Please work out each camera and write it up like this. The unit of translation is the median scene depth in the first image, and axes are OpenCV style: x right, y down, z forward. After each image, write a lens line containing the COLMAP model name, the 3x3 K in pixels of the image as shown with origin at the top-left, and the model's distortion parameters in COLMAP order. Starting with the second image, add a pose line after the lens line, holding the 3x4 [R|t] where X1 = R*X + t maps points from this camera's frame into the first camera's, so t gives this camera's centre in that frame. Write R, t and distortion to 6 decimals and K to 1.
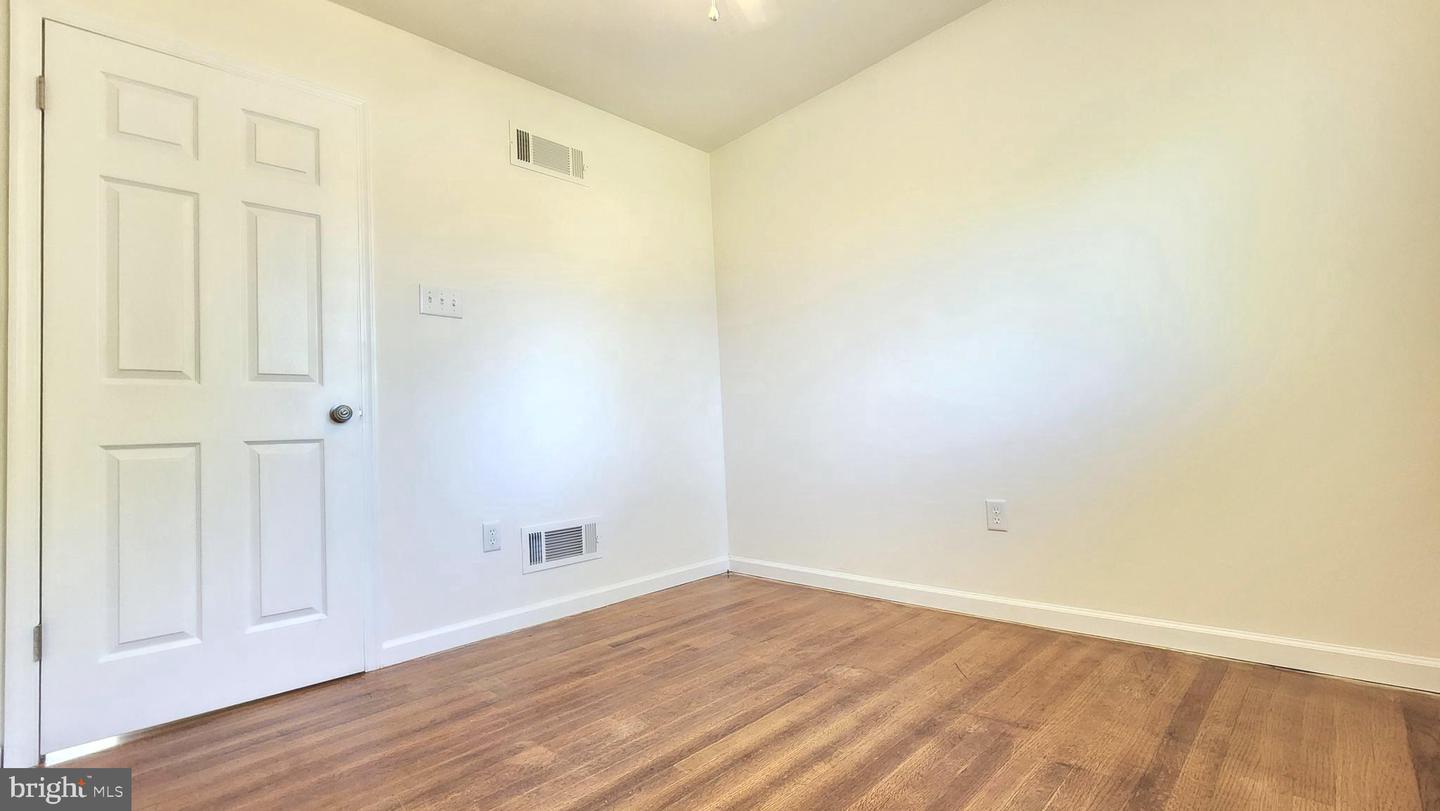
lens RADIAL K [[597.0, 0, 720.1], [0, 597.0, 410.2], [0, 0, 1]] dist [0.001269, 0.000058]
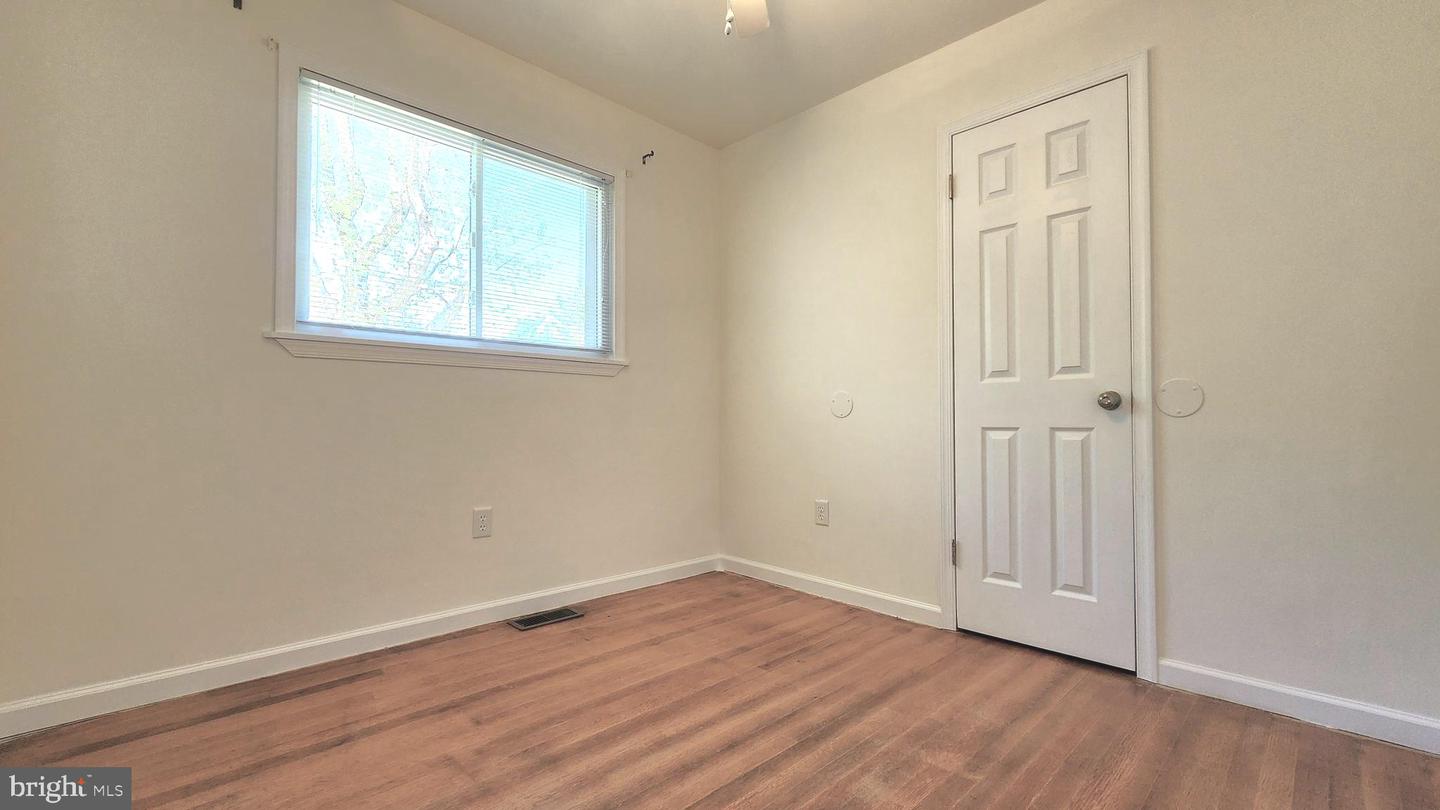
lens RADIAL K [[597.0, 0, 720.1], [0, 597.0, 409.7], [0, 0, 1]] dist [0.001269, 0.000058]
pose [[-0.998893, 0.046339, -0.008061, 0.045390], [0.046846, 0.995512, -0.082226, 0.059067], [0.004215, -0.082513, -0.996581, 2.066270]]
